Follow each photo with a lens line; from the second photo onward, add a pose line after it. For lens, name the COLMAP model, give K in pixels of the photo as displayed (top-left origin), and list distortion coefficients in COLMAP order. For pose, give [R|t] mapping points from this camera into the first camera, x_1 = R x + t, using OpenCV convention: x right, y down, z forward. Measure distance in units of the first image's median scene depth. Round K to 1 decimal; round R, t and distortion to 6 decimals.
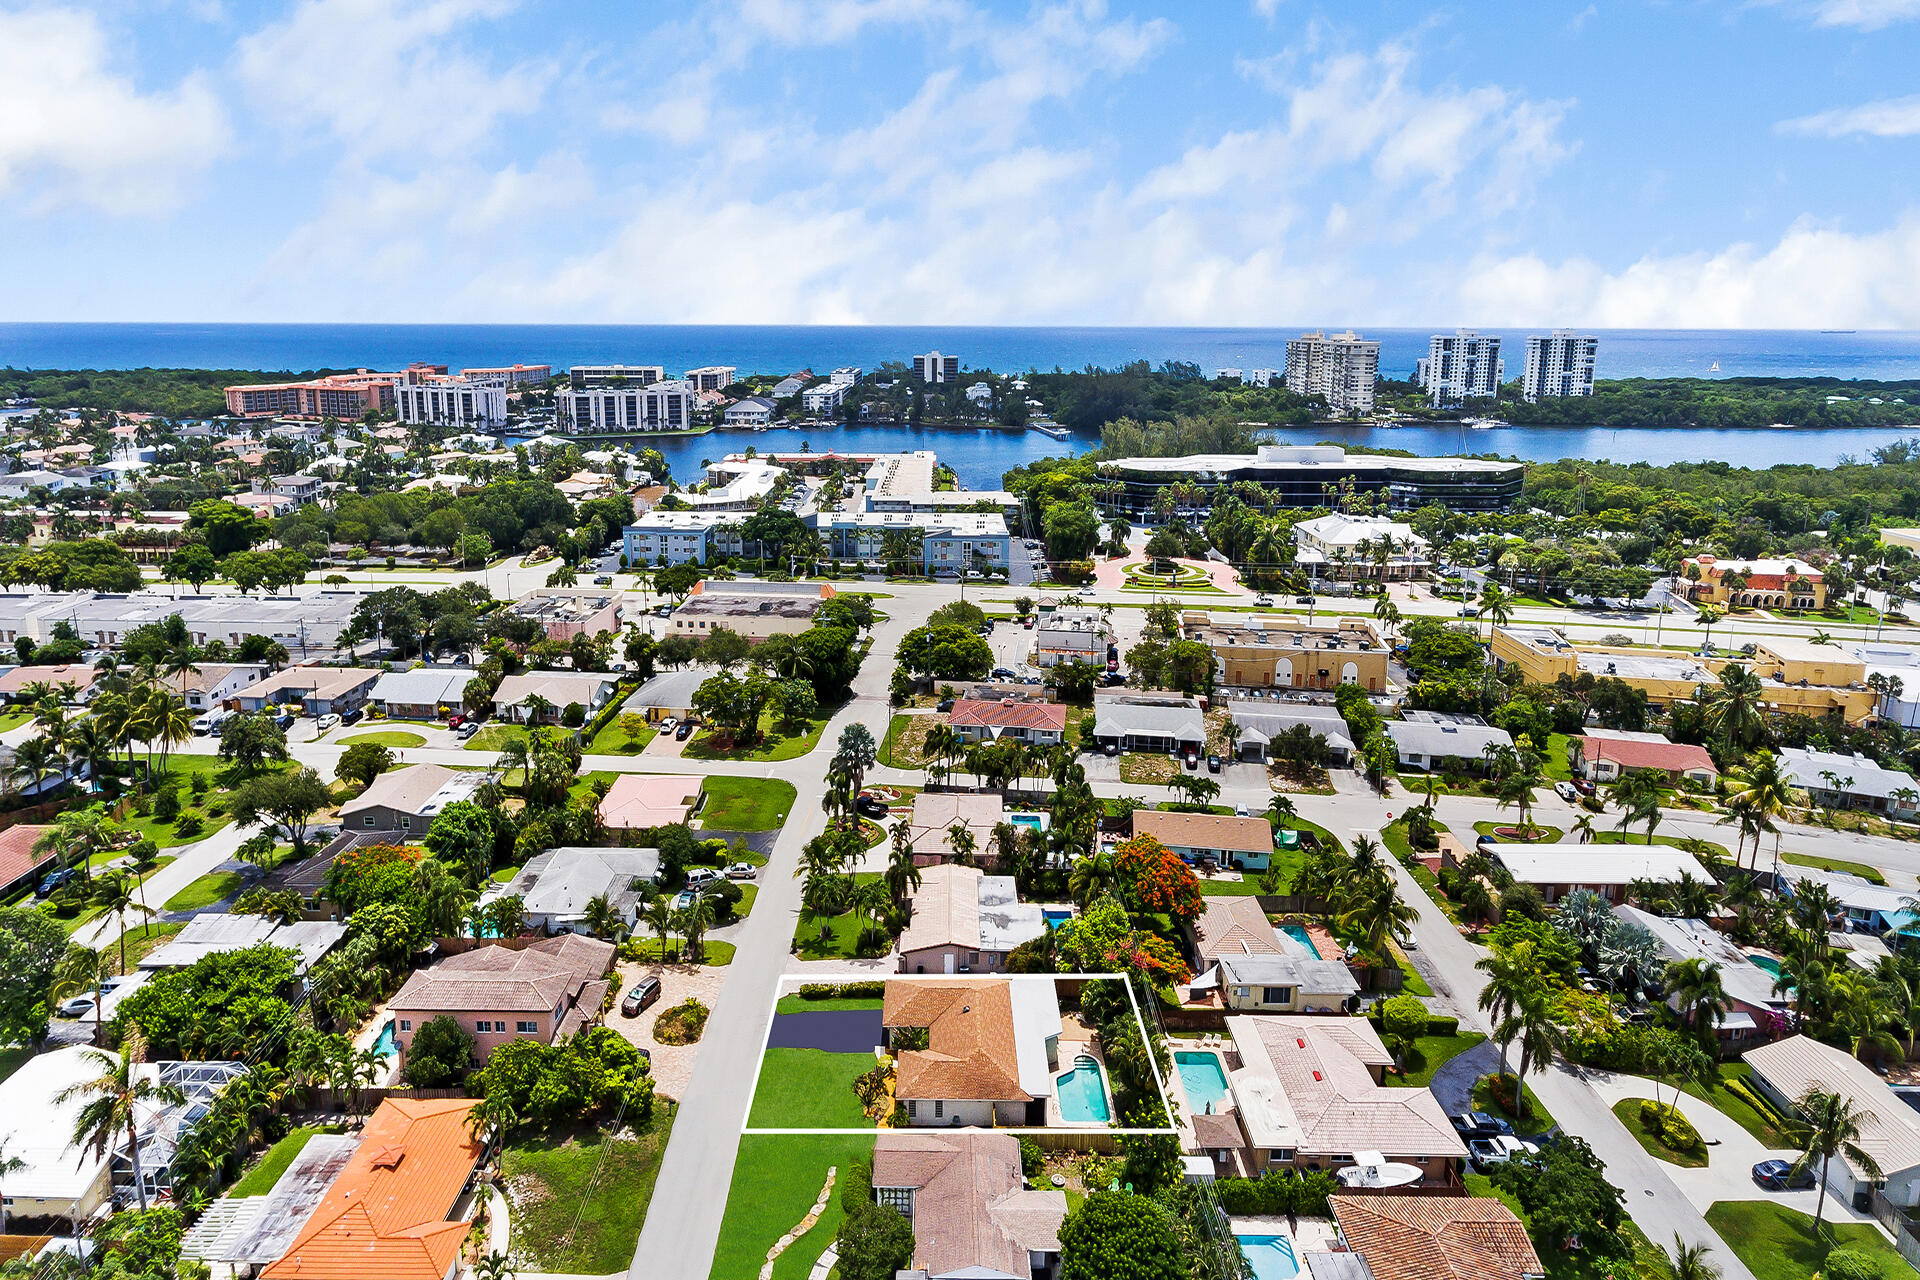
lens RADIAL K [[1102.7, 0, 918.0], [0, 1102.7, 637.5], [0, 0, 1]] dist [0.001835, 0.002190]
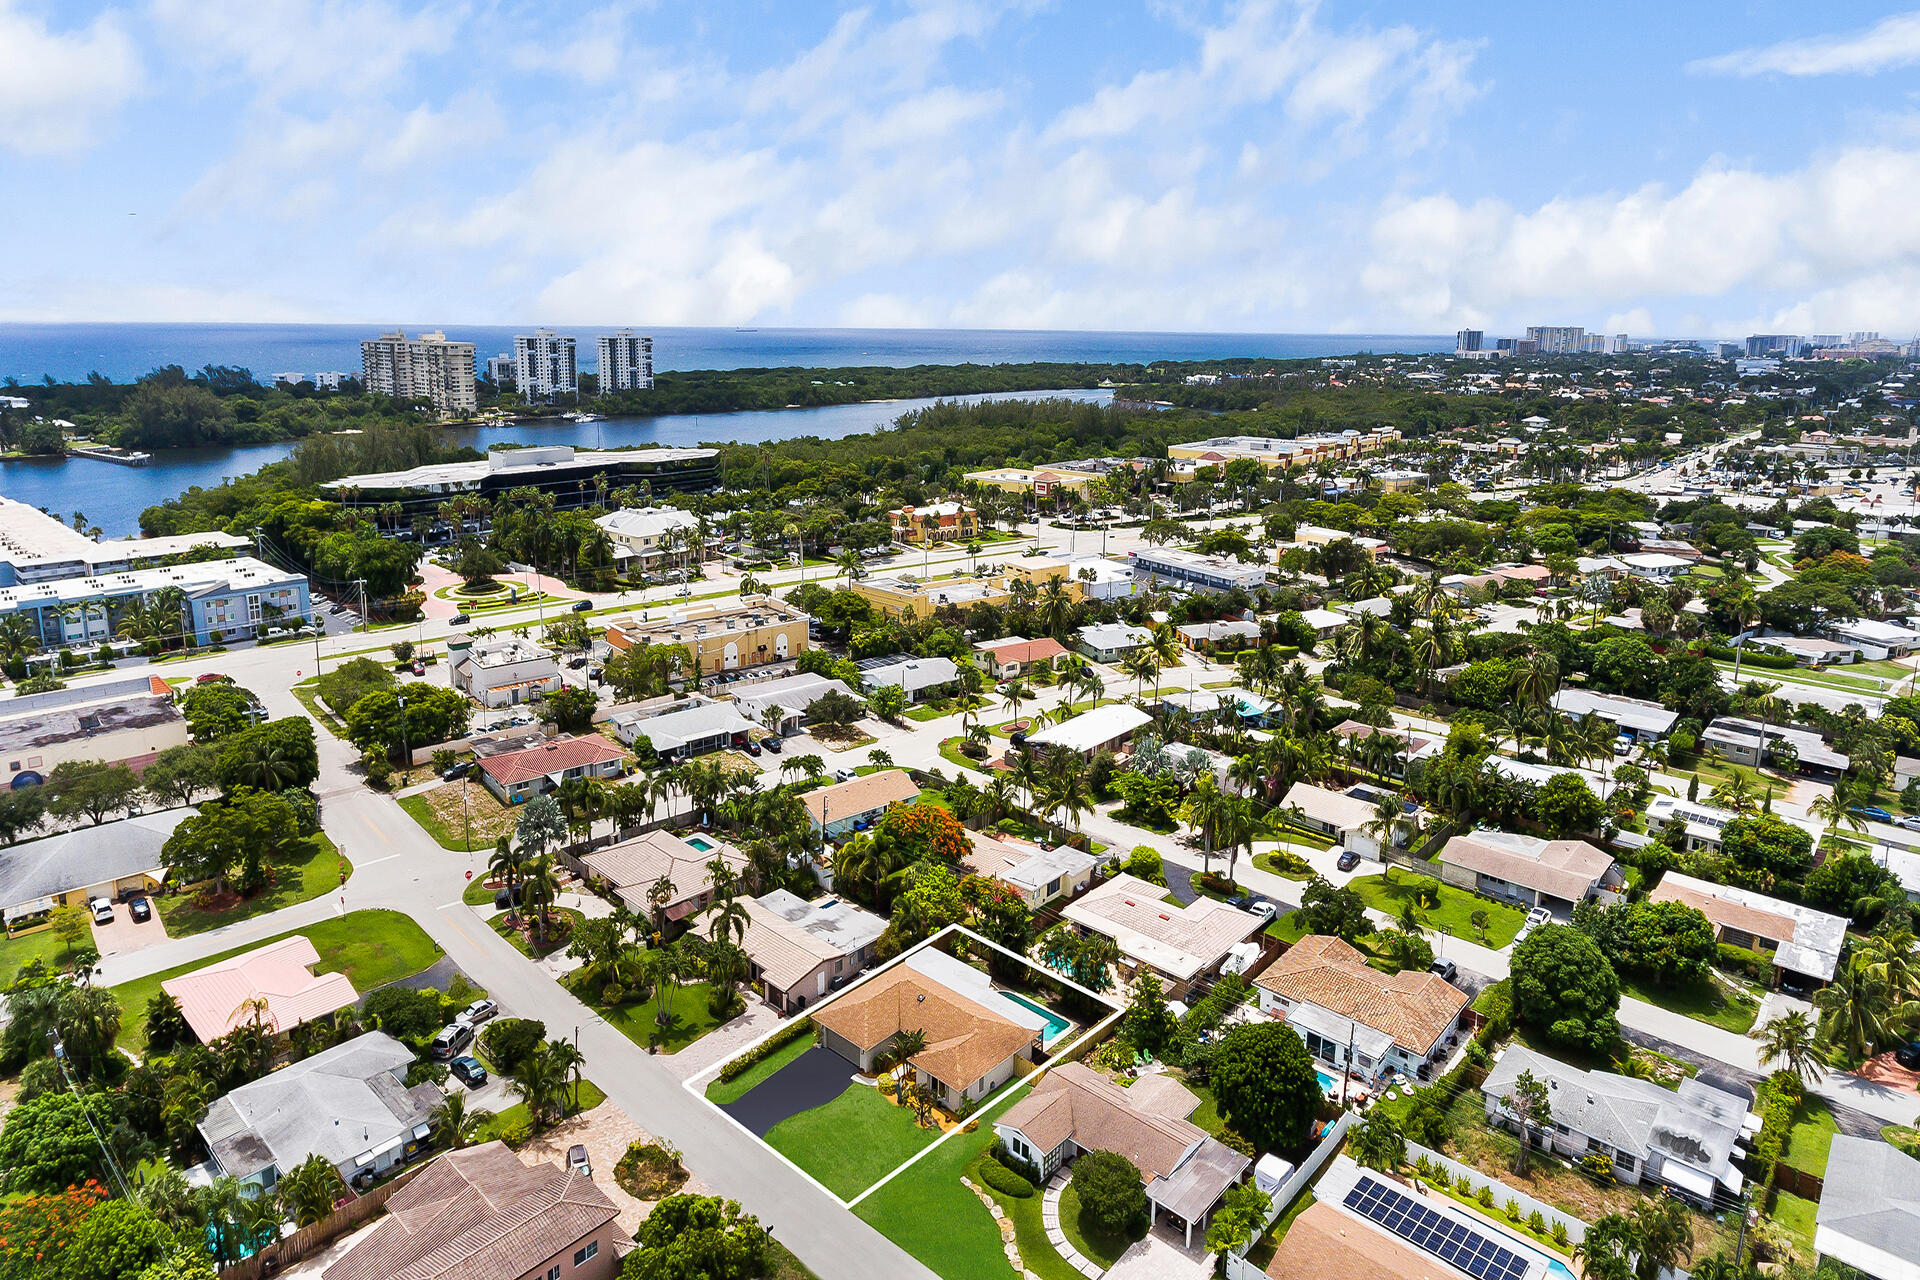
lens RADIAL K [[1102.7, 0, 918.0], [0, 1102.7, 637.5], [0, 0, 1]] dist [0.001835, 0.002190]
pose [[0.677123, -0.199123, 0.708417, -0.296044], [0.198104, 0.976478, 0.085117, -0.040033], [-0.708702, 0.082705, 0.700643, 0.114642]]
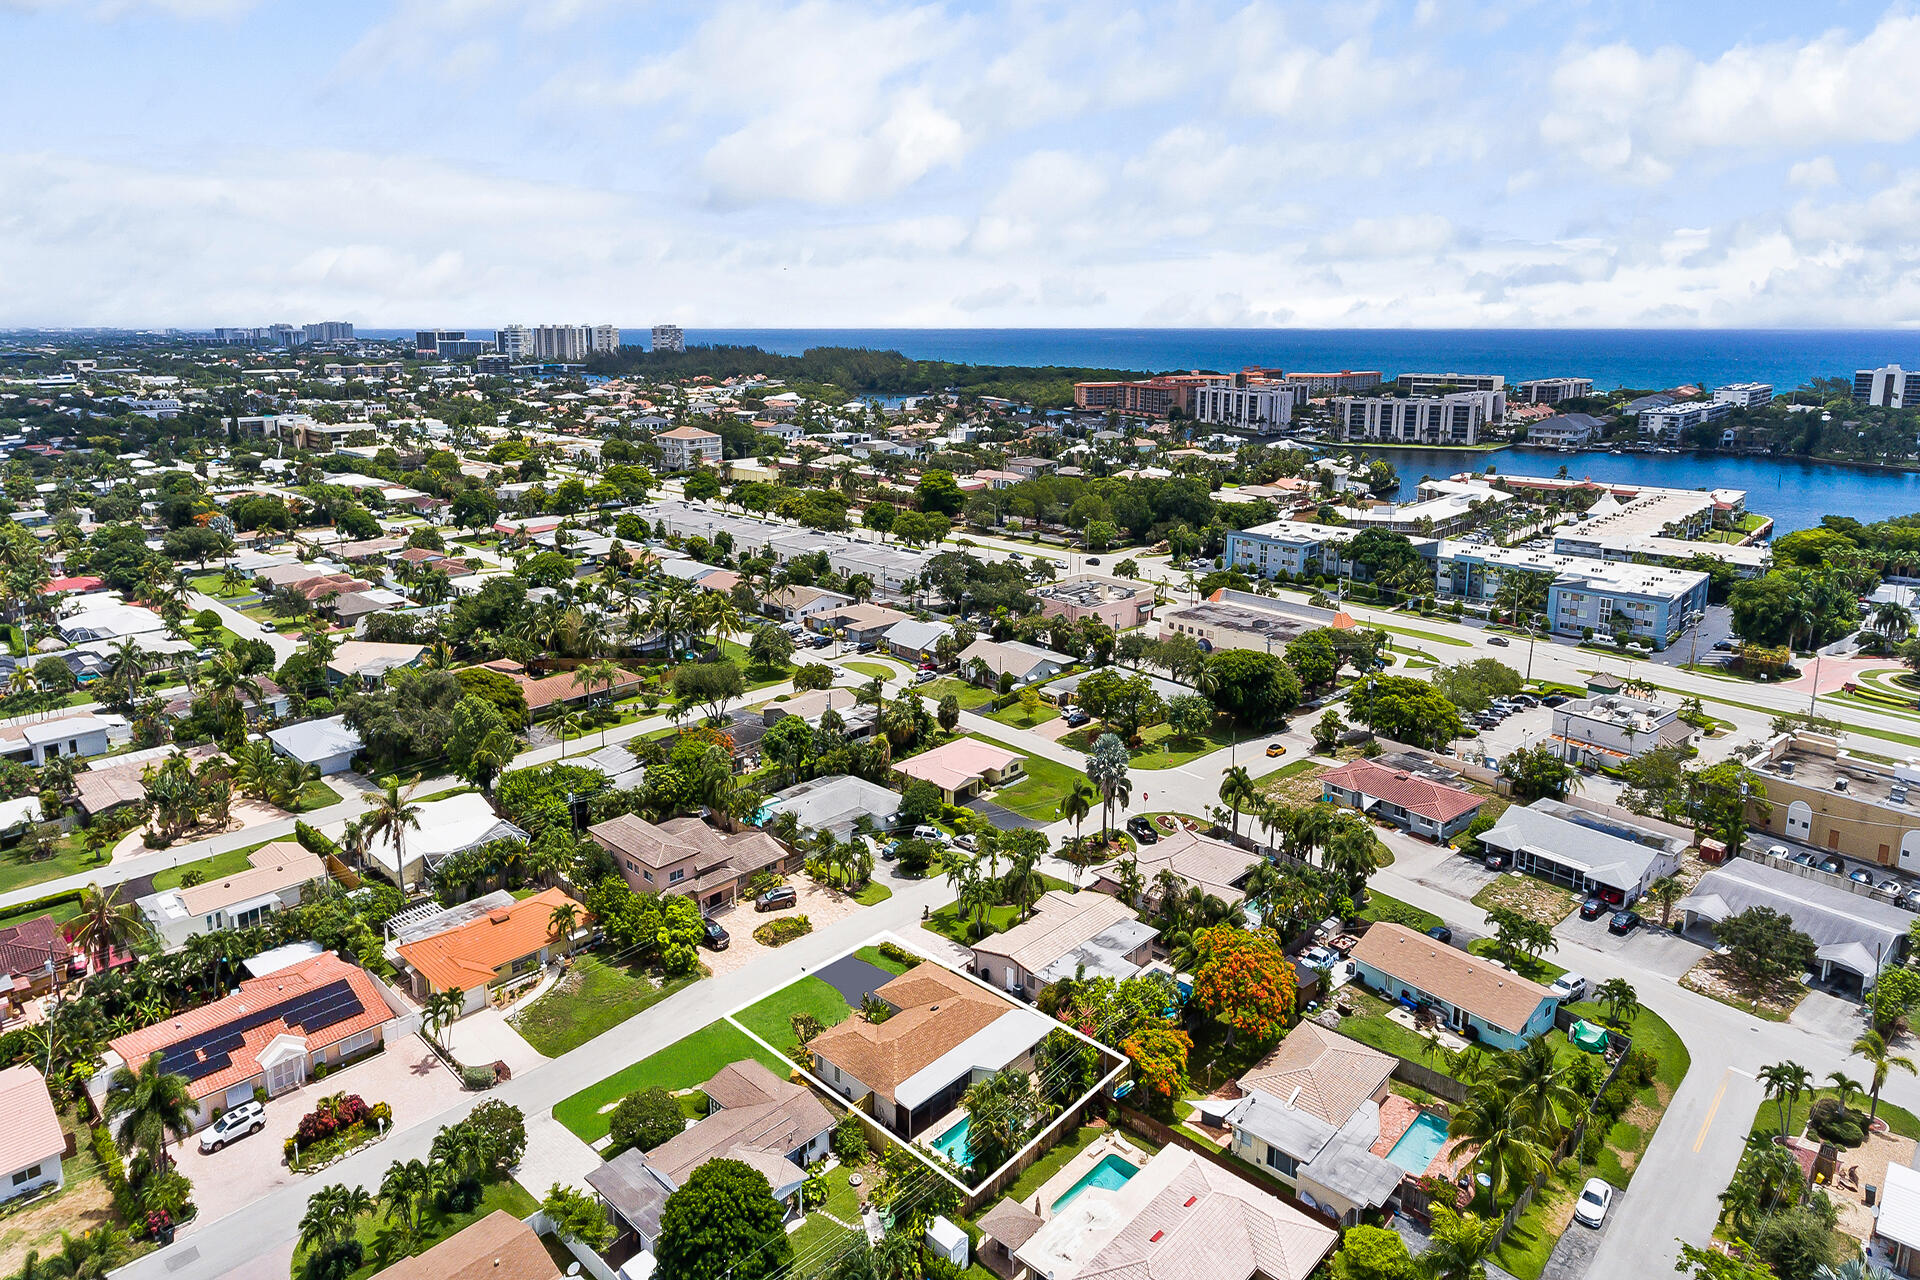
lens RADIAL K [[1102.7, 0, 918.0], [0, 1102.7, 637.5], [0, 0, 1]] dist [0.001835, 0.002190]
pose [[0.737023, 0.181997, -0.650902, 0.292561], [-0.185239, 0.980579, 0.064429, -0.025723], [0.649987, 0.073087, 0.756422, 0.098539]]
